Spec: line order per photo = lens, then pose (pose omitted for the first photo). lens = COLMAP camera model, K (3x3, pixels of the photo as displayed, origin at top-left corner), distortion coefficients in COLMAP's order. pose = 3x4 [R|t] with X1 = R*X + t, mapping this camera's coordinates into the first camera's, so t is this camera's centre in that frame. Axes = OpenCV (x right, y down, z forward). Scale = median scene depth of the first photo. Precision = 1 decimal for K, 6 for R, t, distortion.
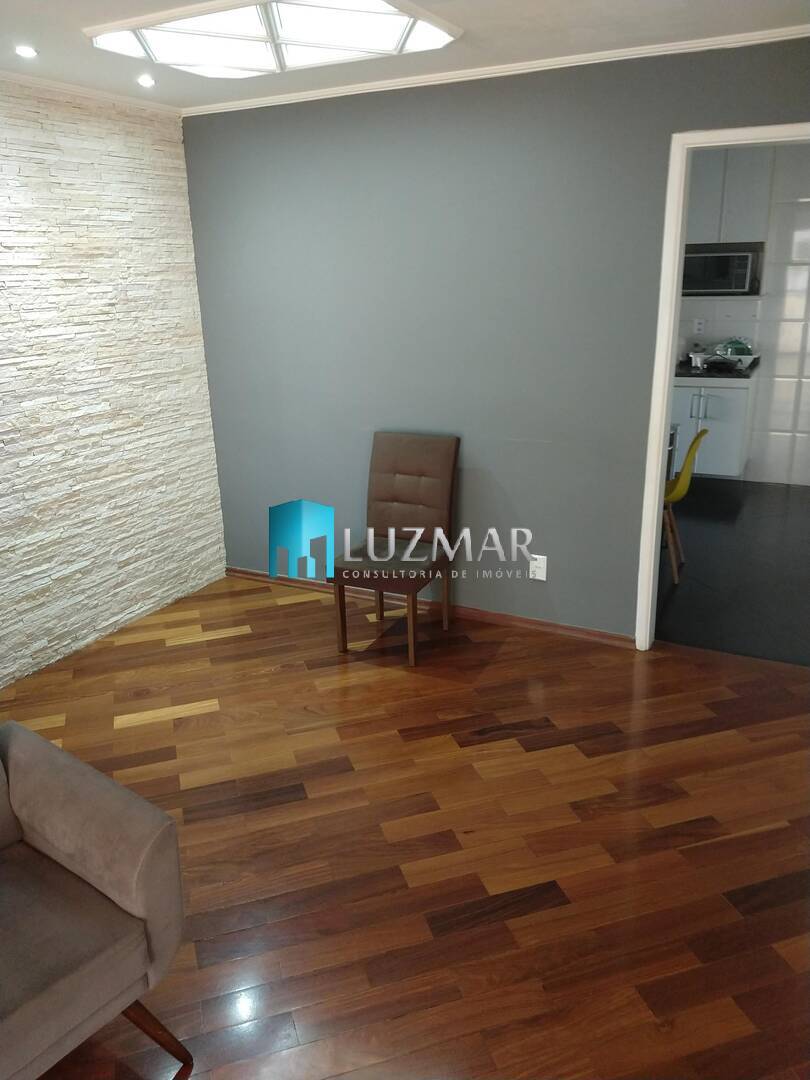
lens RADIAL K [[819.9, 0, 403.9], [0, 819.9, 534.9], [0, 0, 1]] dist [0.282467, -0.565240]
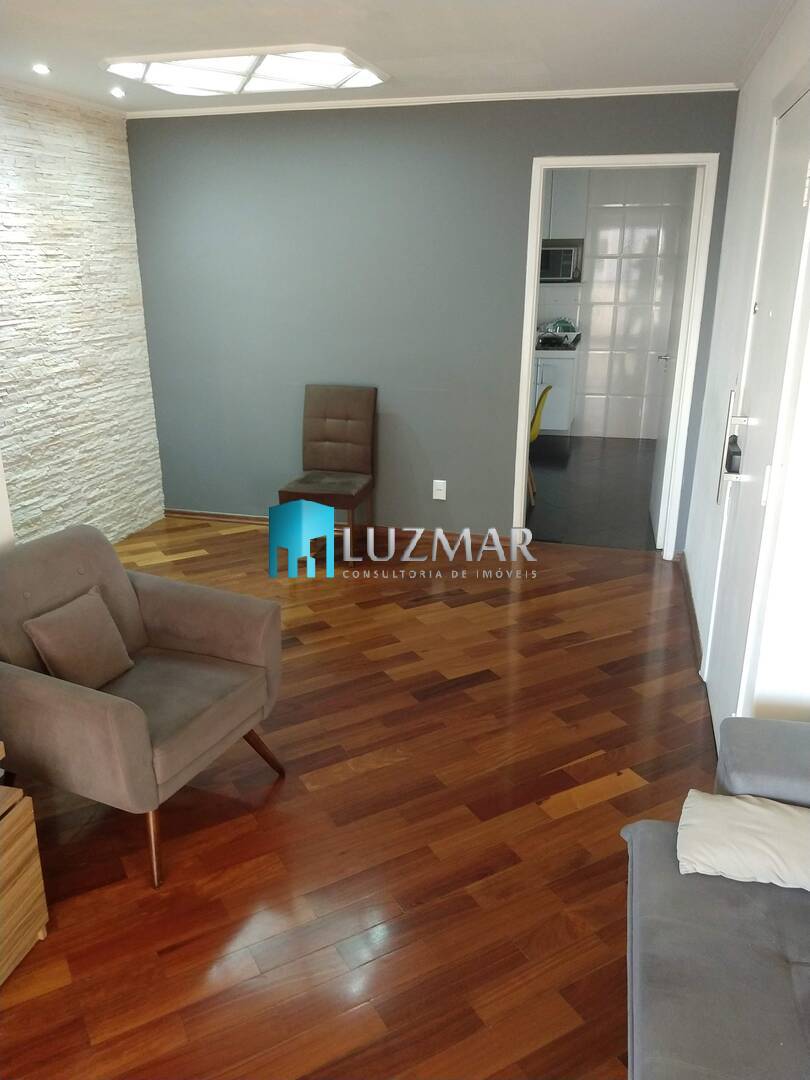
lens RADIAL K [[824.6, 0, 401.1], [0, 824.6, 534.7], [0, 0, 1]] dist [0.260714, -0.481828]
pose [[0.978479, -0.044579, 0.201476, -0.160075], [0.042201, 0.998980, 0.016088, 0.085554], [-0.201987, -0.007240, 0.979361, -0.254627]]
